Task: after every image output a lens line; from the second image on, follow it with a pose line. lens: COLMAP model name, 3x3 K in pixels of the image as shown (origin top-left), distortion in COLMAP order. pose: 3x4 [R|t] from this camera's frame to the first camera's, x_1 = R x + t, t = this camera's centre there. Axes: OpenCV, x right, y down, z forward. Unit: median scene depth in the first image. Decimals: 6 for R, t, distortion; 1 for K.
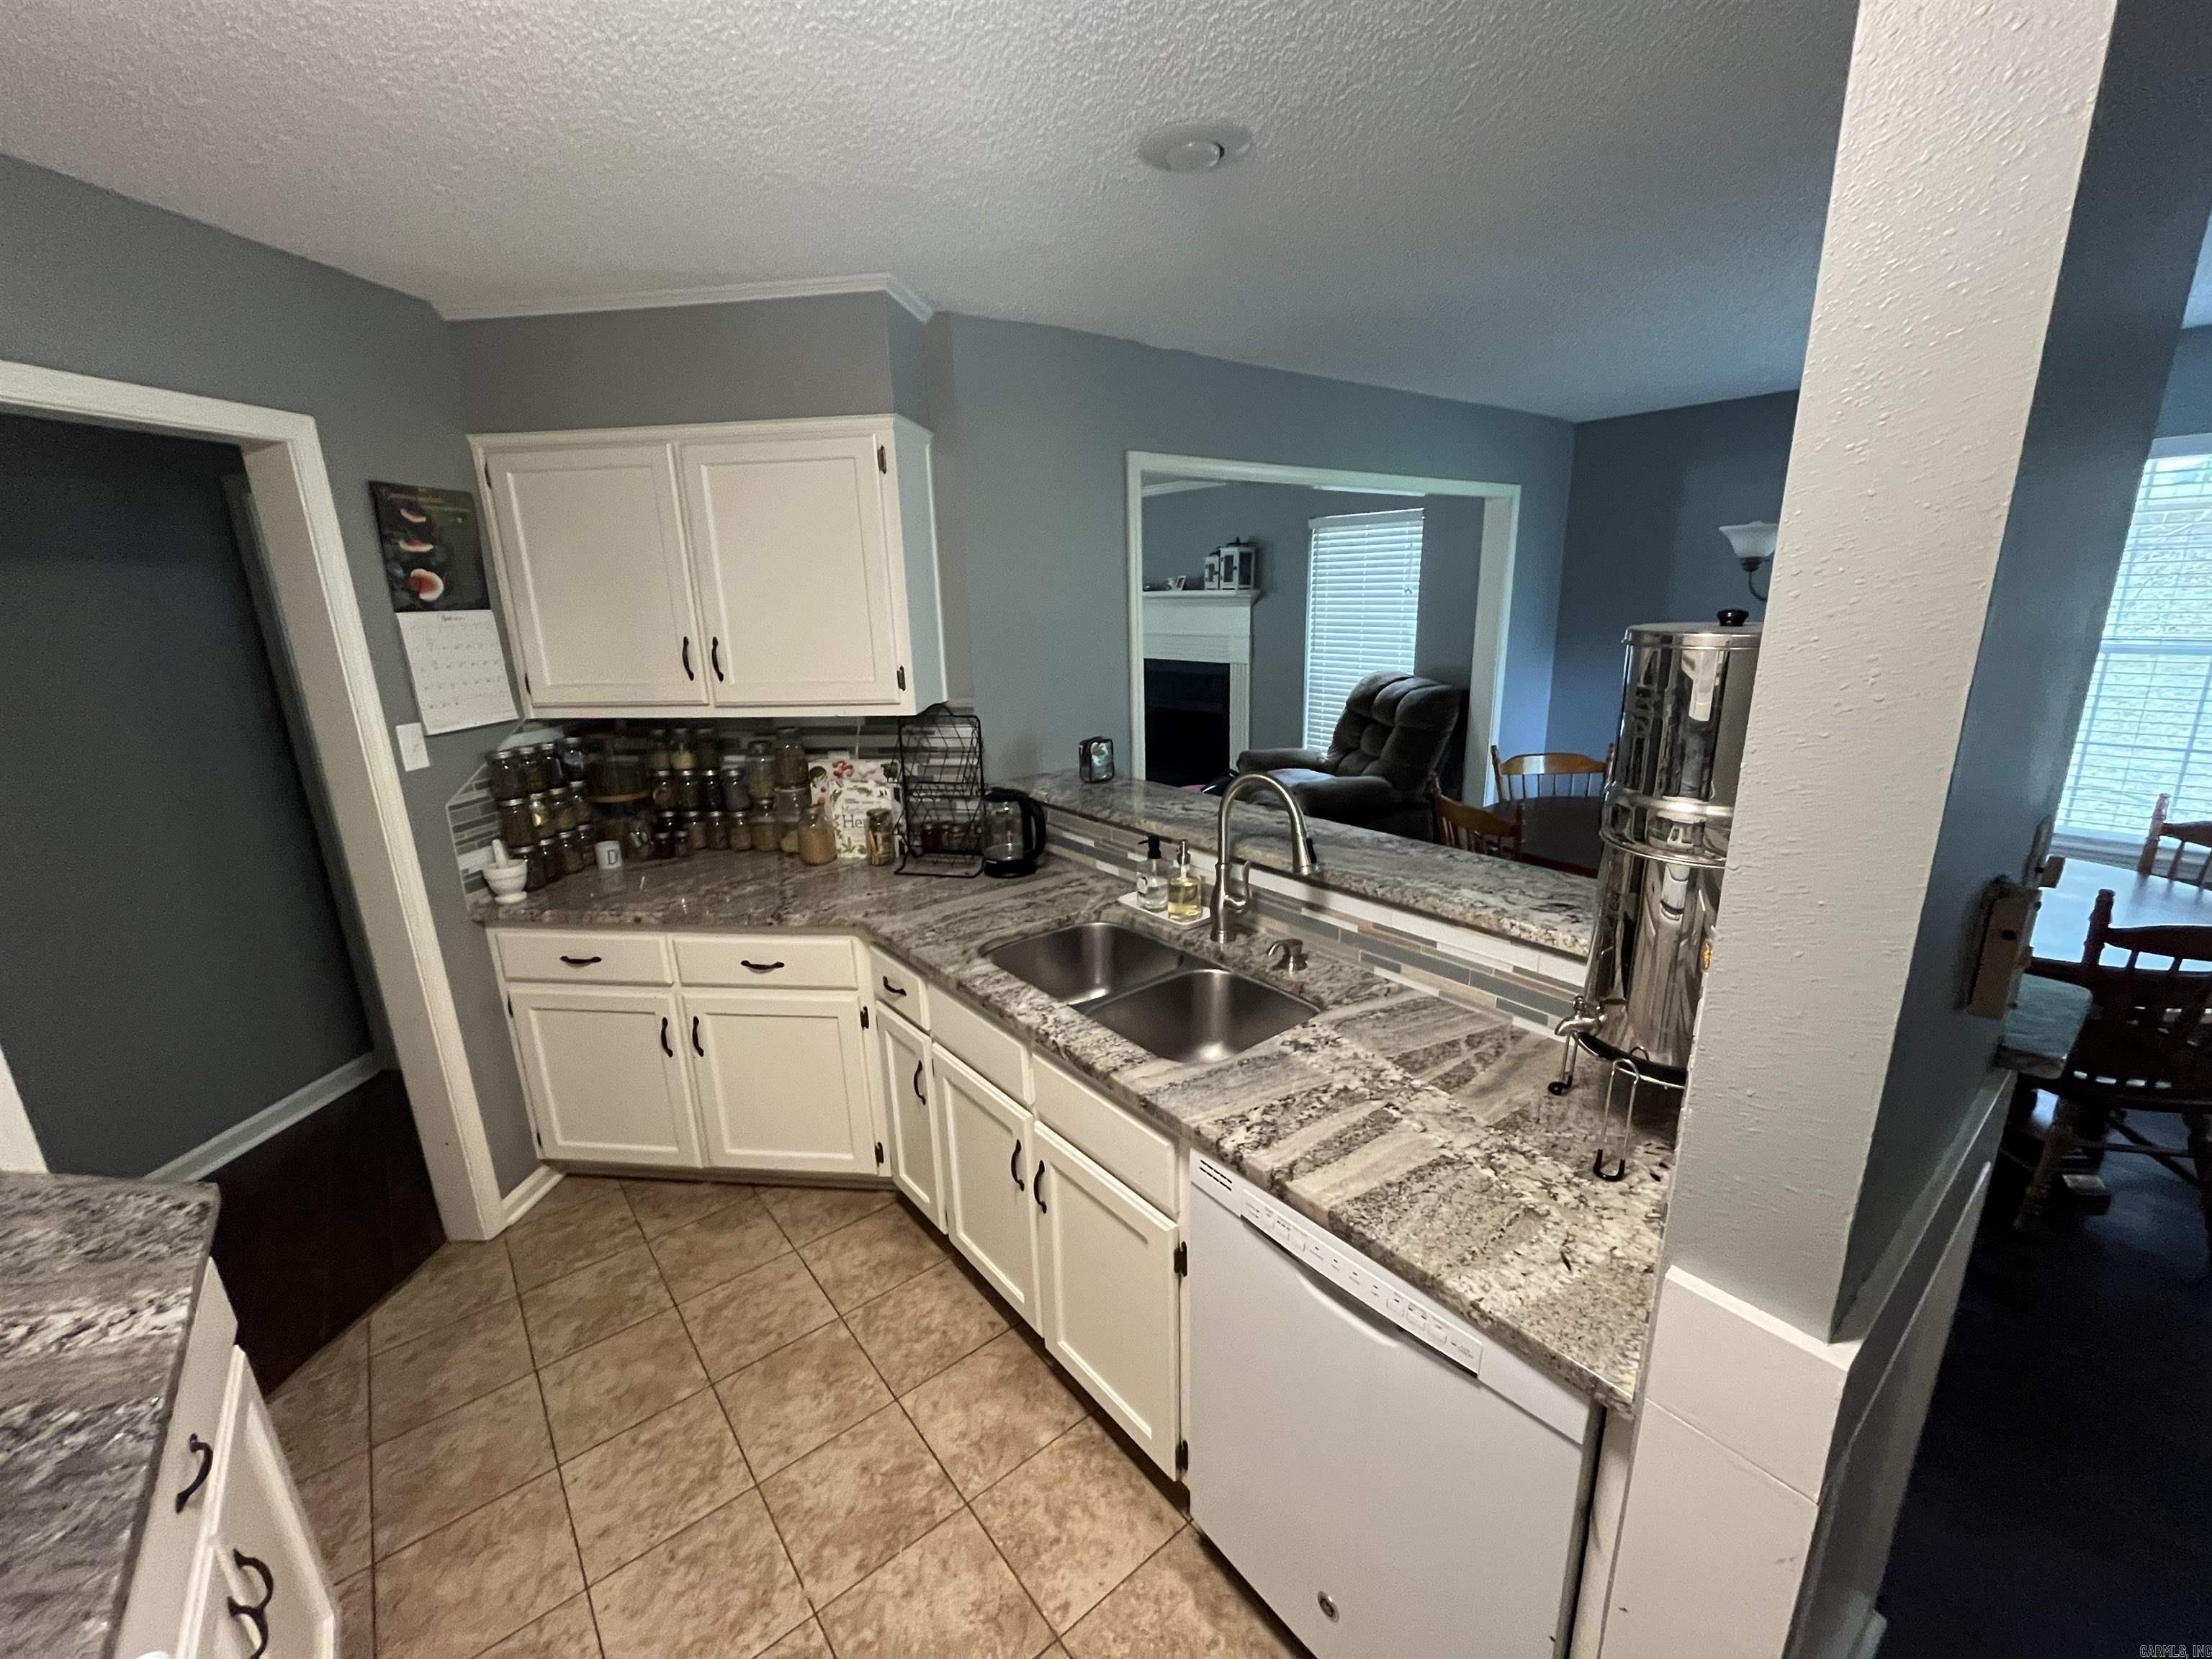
lens RADIAL K [[900.7, 0, 1106.0], [0, 900.7, 829.5], [0, 0, 1]] dist [-0.002612, -0.000528]
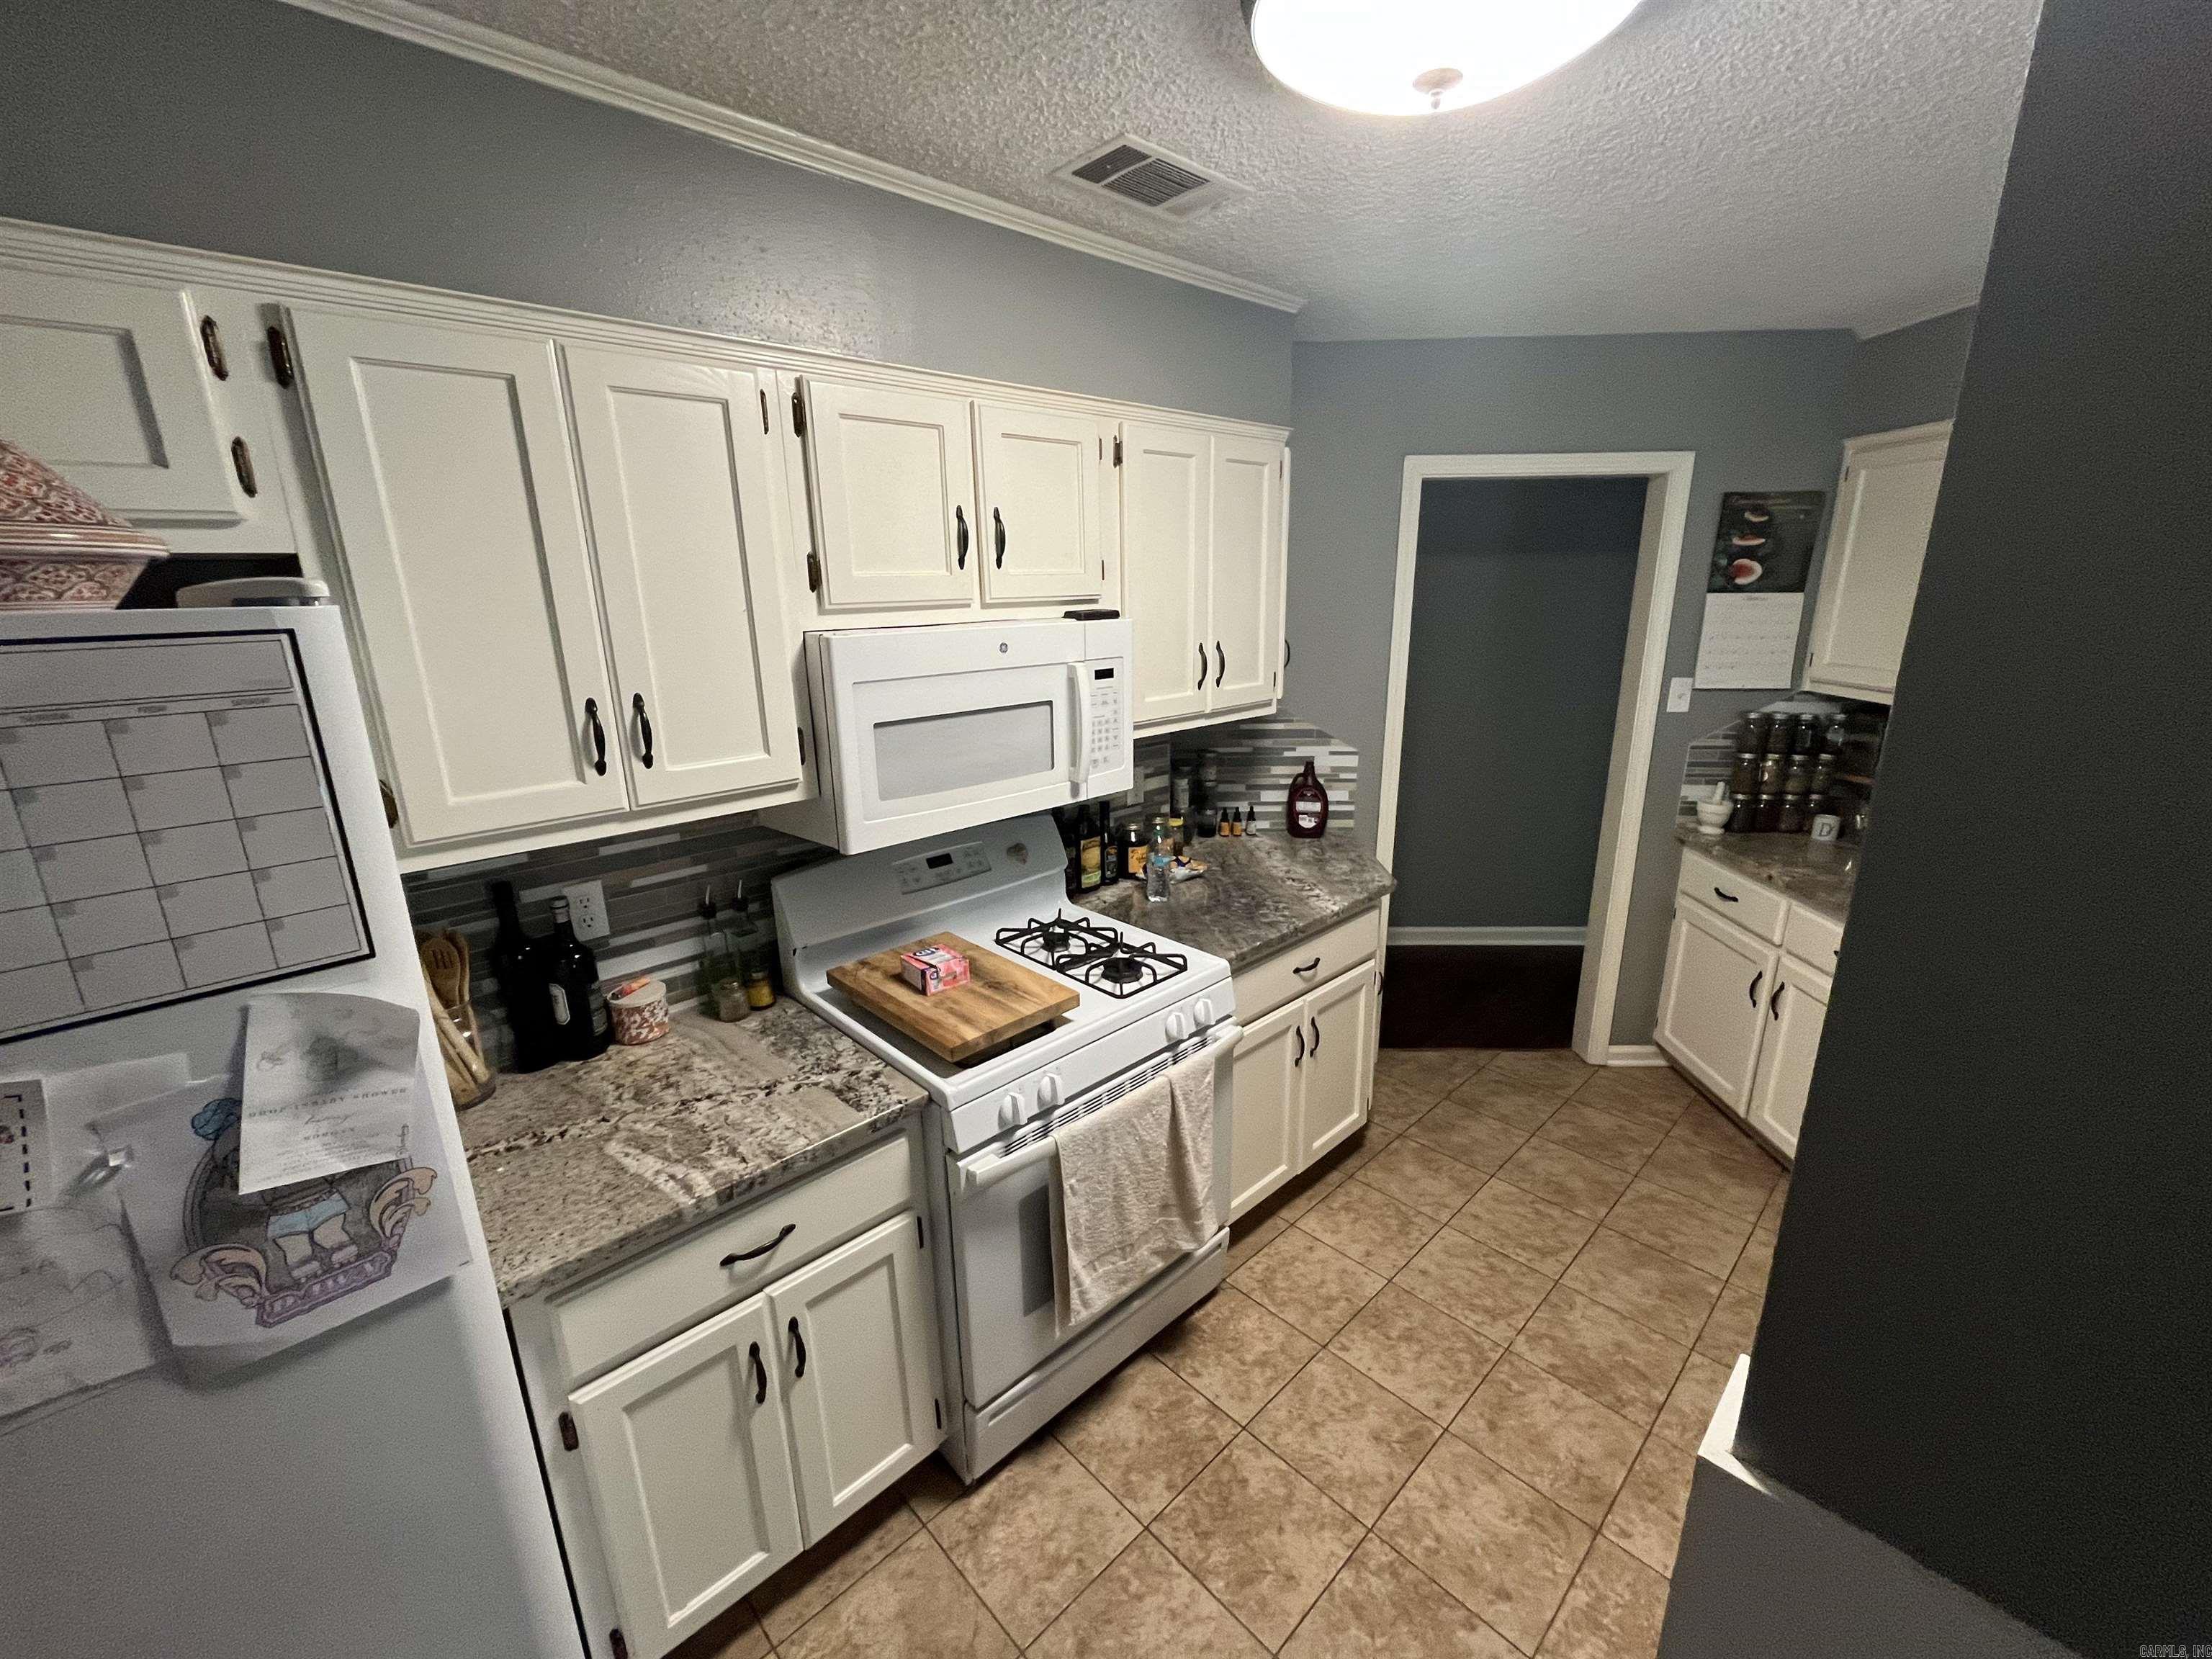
lens RADIAL K [[900.7, 0, 1106.0], [0, 900.7, 829.5], [0, 0, 1]] dist [-0.002612, -0.000528]
pose [[0.086162, 0.284689, -0.954740, 0.434987], [-0.254322, 0.932840, 0.255207, -0.027852], [0.963274, 0.220822, 0.152778, 0.027499]]
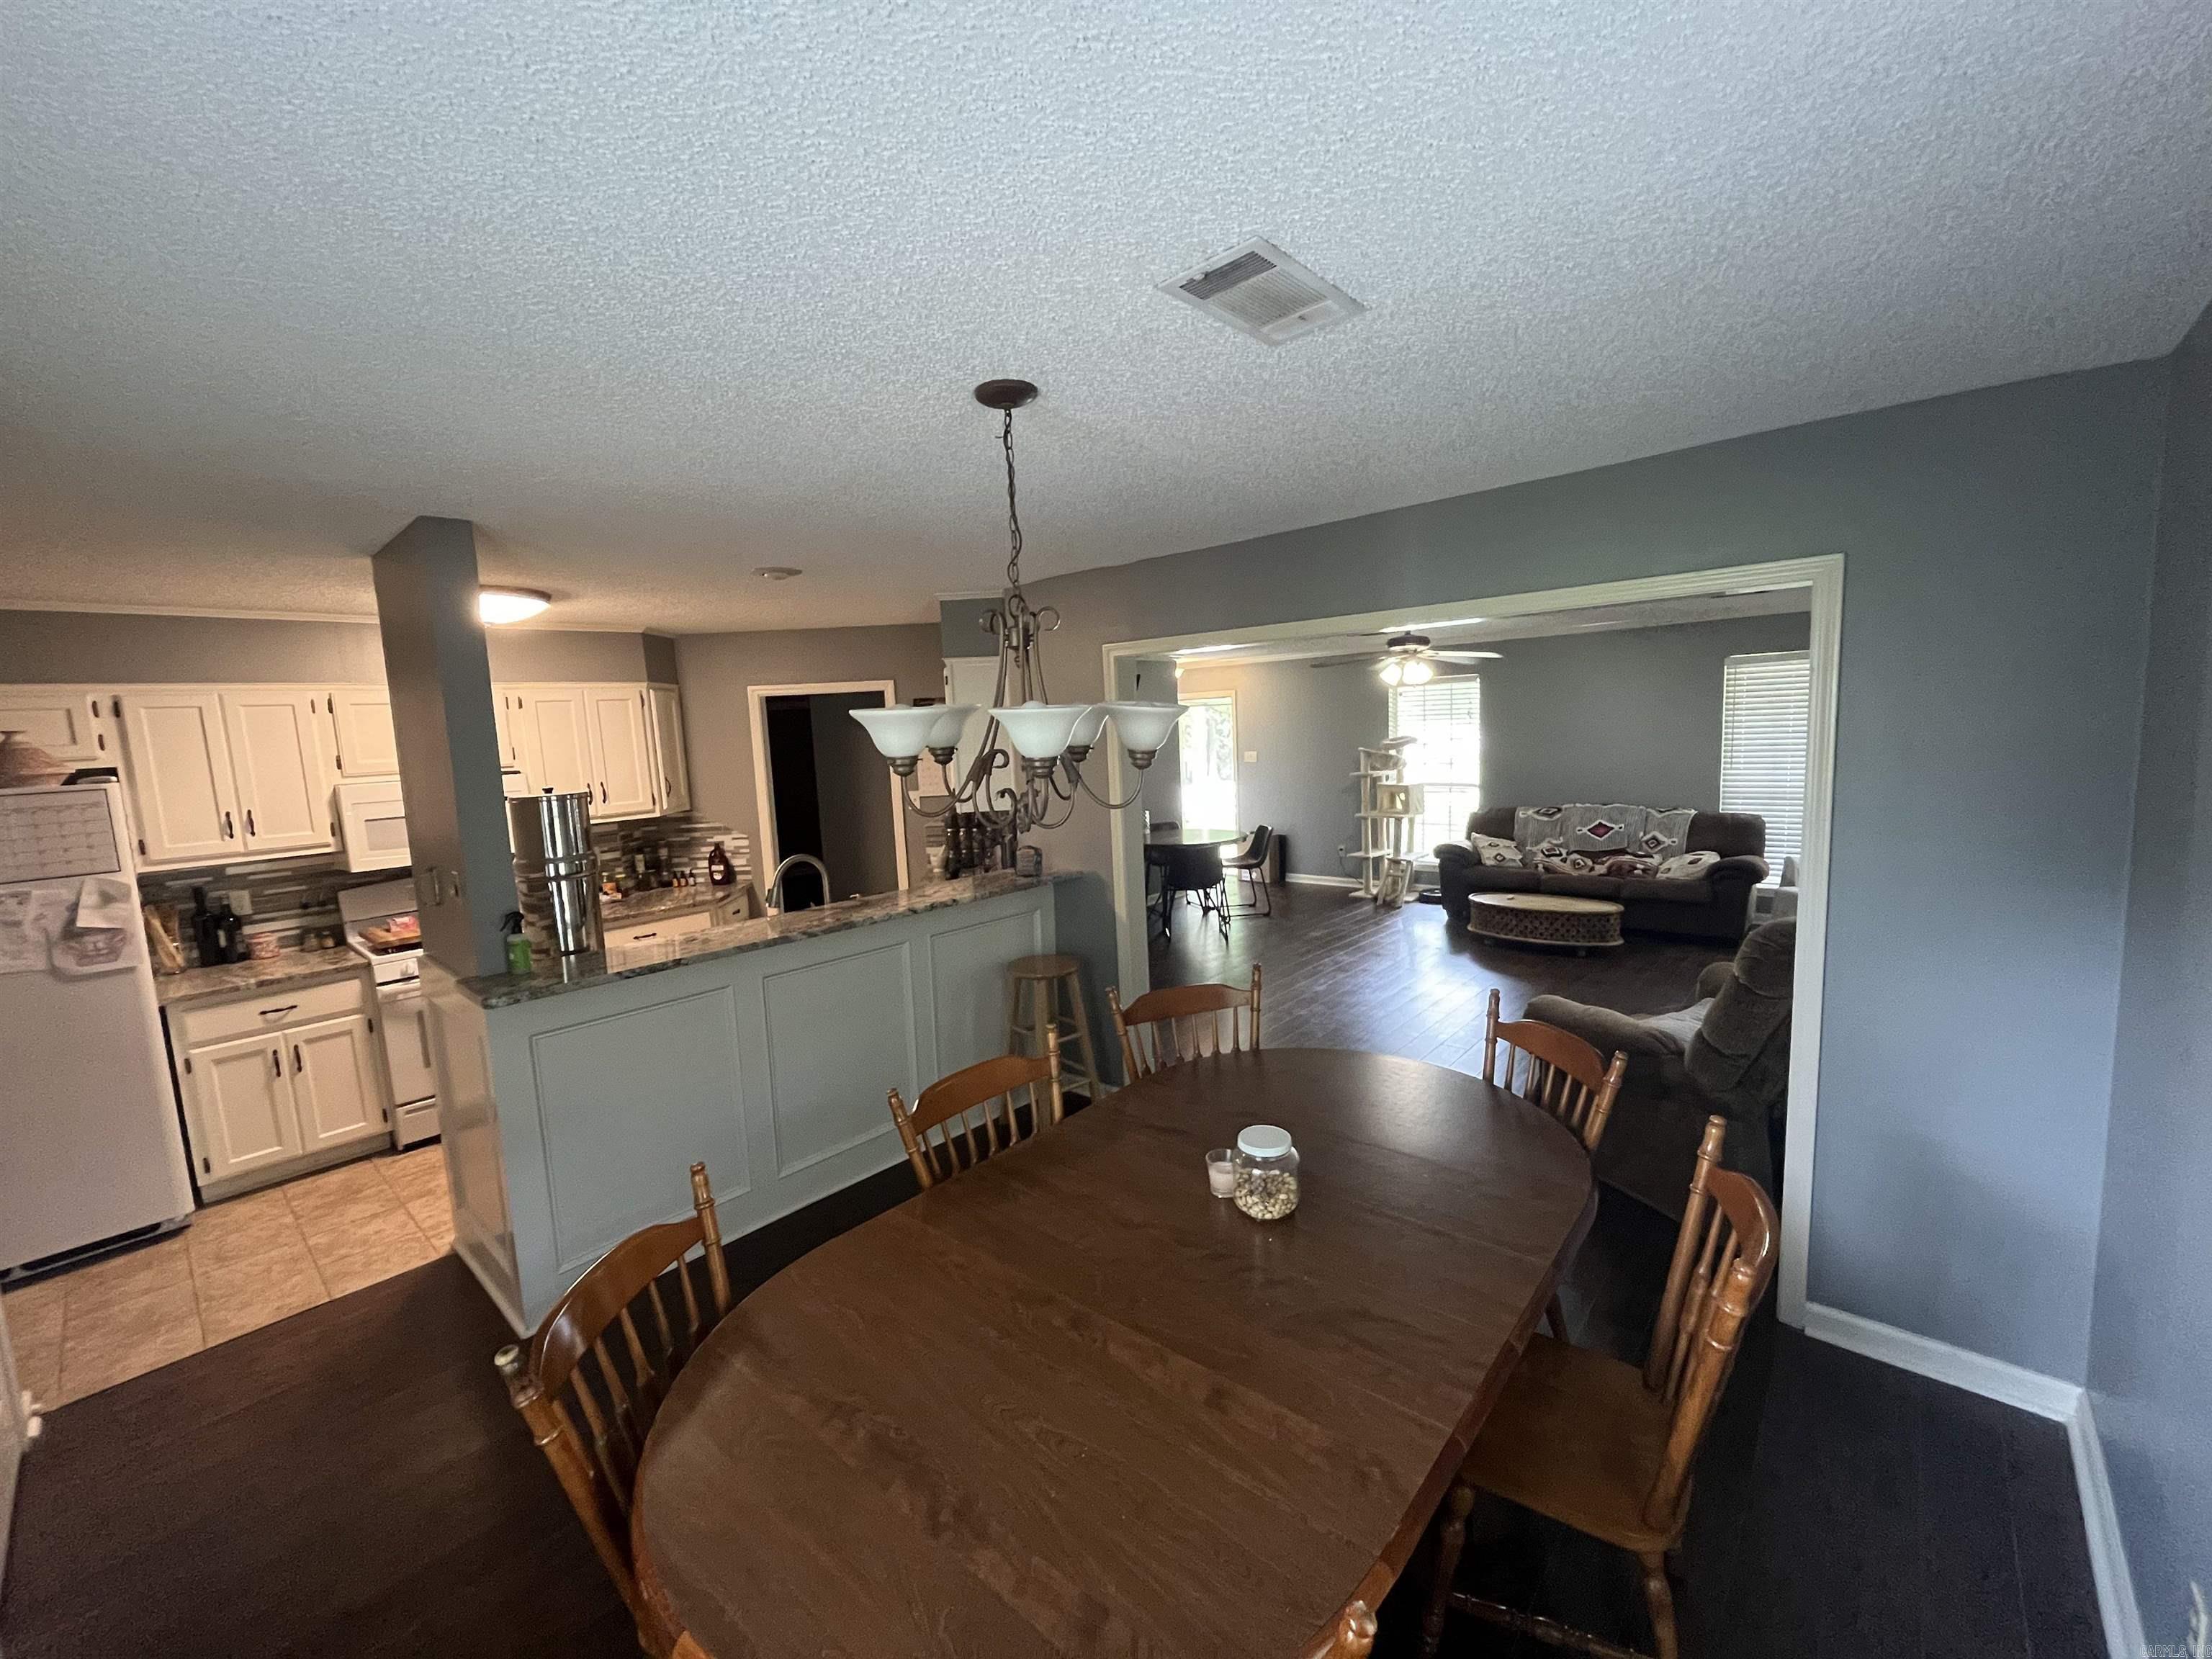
lens RADIAL K [[900.7, 0, 1106.0], [0, 900.7, 829.5], [0, 0, 1]] dist [-0.002612, -0.000528]
pose [[0.166717, 0.130426, -0.977341, 1.639083], [-0.221429, 0.970847, 0.091787, -0.331458], [0.960820, 0.201109, 0.190737, 0.964016]]
